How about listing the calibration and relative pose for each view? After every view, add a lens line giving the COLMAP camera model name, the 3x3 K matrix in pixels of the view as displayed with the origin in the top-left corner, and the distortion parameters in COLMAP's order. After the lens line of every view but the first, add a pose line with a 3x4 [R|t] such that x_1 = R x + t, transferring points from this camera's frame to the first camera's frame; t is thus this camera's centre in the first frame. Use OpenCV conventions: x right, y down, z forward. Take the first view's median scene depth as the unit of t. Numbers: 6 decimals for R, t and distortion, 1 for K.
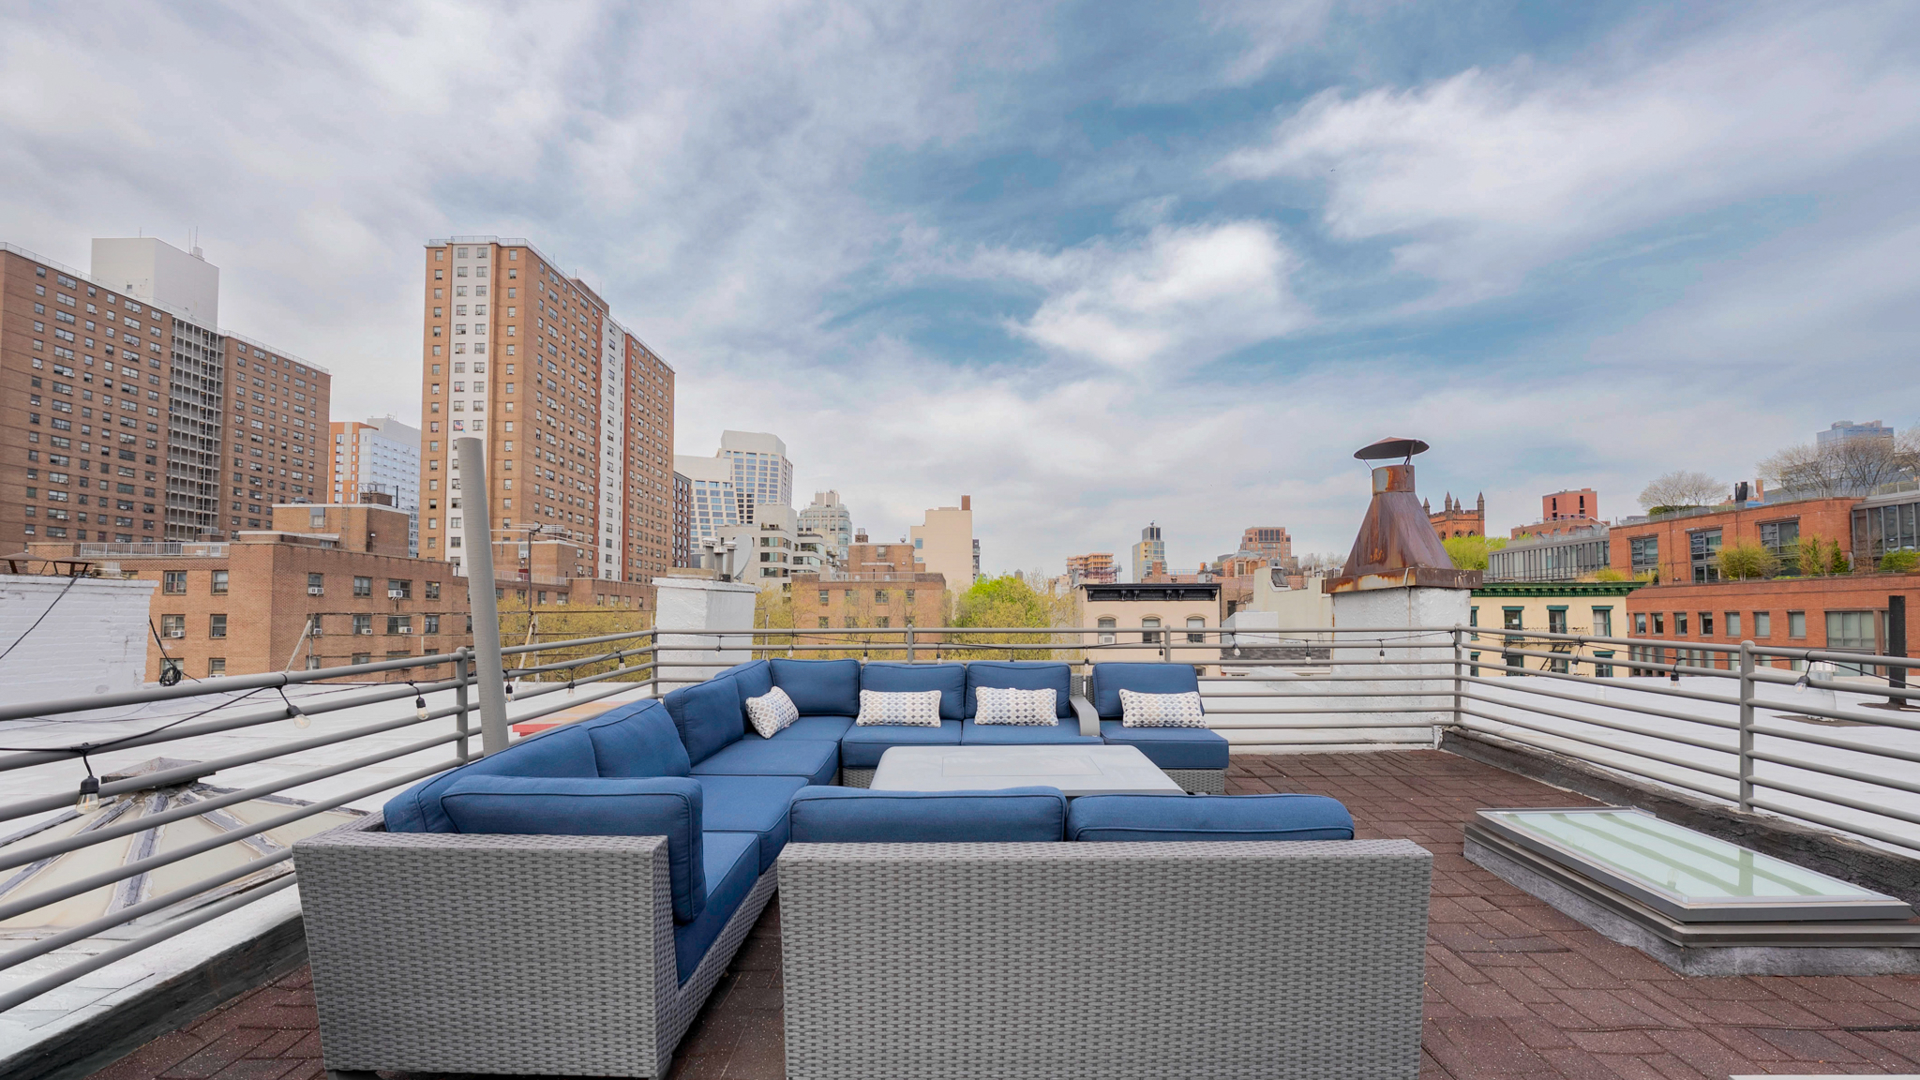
lens RADIAL K [[698.7, 0, 971.6], [0, 698.7, 552.4], [0, 0, 1]] dist [0.000584, 0.000116]
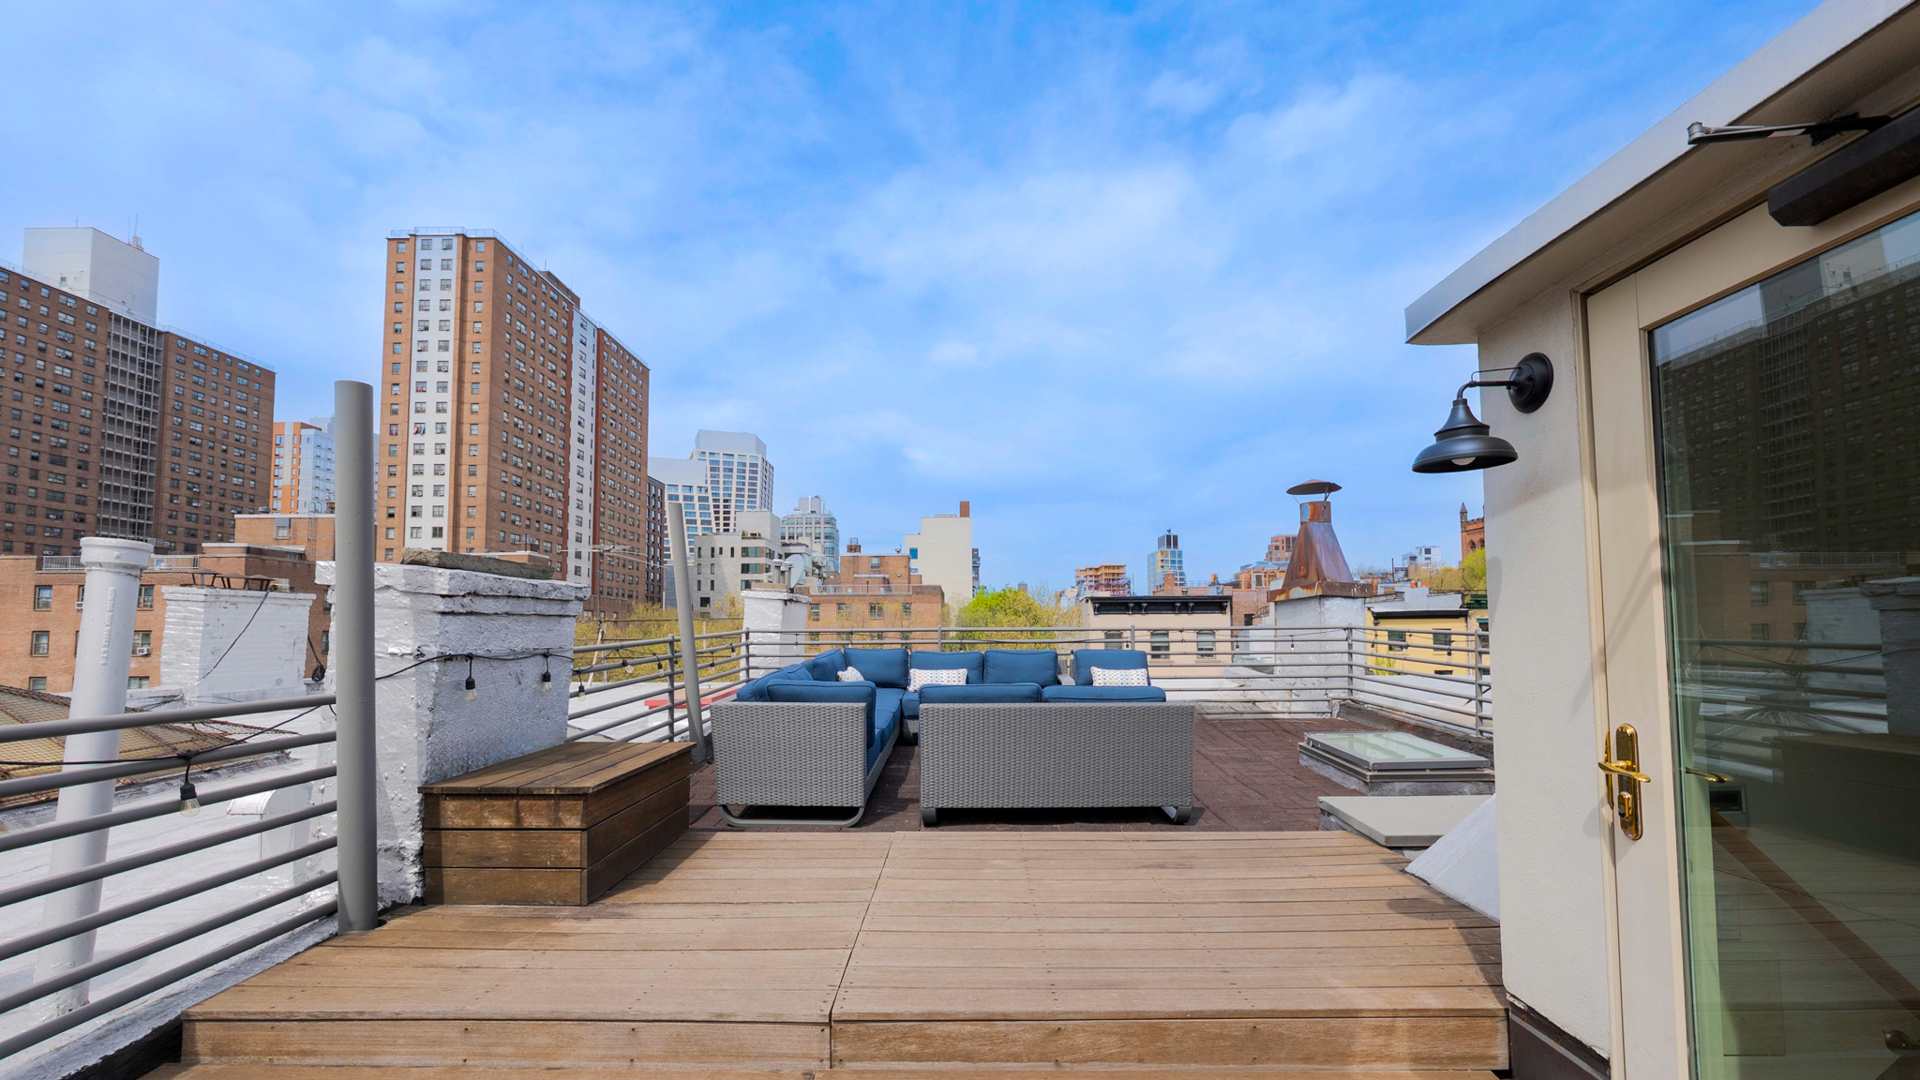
lens RADIAL K [[867.0, 0, 949.4], [0, 867.0, 547.8], [0, 0, 1]] dist [0.004945, 0.000116]
pose [[0.999840, -0.003101, -0.017615, -0.008510], [0.002870, 0.999909, -0.013144, -0.004880], [0.017654, 0.013092, 0.999758, -0.142044]]
